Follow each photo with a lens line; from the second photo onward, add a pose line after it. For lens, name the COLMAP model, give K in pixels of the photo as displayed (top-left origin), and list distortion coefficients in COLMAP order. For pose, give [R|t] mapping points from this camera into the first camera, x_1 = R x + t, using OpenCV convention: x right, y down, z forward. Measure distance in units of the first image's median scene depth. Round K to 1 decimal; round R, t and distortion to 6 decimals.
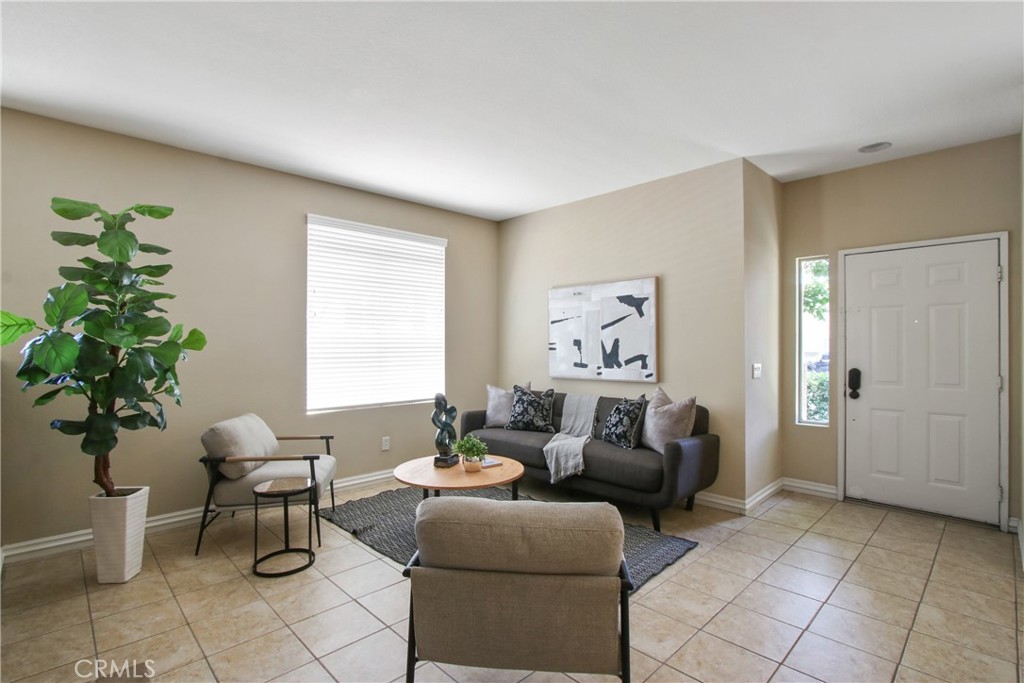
lens RADIAL K [[482.8, 0, 512.0], [0, 482.8, 341.5], [0, 0, 1]] dist [-0.000672, 0.000052]
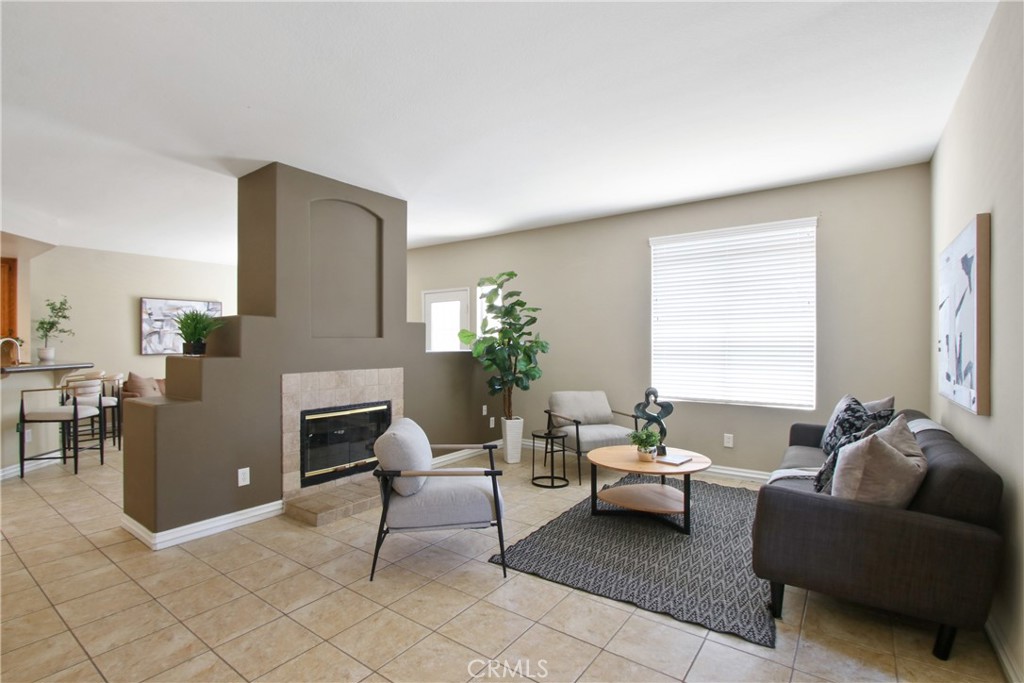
lens RADIAL K [[485.6, 0, 497.7], [0, 485.6, 346.6], [0, 0, 1]] dist [-0.016323, 0.000646]
pose [[0.158342, 0.007930, -0.987352, 1.005751], [0.005304, 0.999946, 0.008882, 0.001302], [0.987370, -0.006644, 0.158292, 0.551317]]
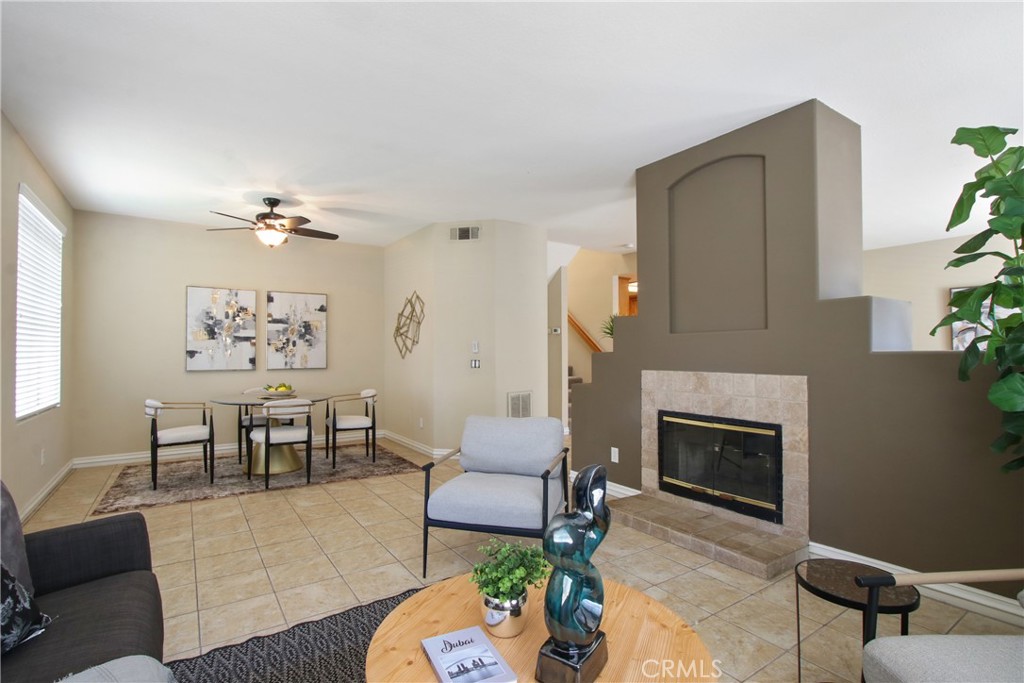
lens RADIAL K [[485.6, 0, 497.7], [0, 485.6, 346.6], [0, 0, 1]] dist [-0.016323, 0.000646]
pose [[-0.981378, 0.007520, 0.191940, -0.164749], [0.004828, 0.999883, -0.014491, 0.033654], [-0.192027, -0.013294, -0.981300, 1.531191]]
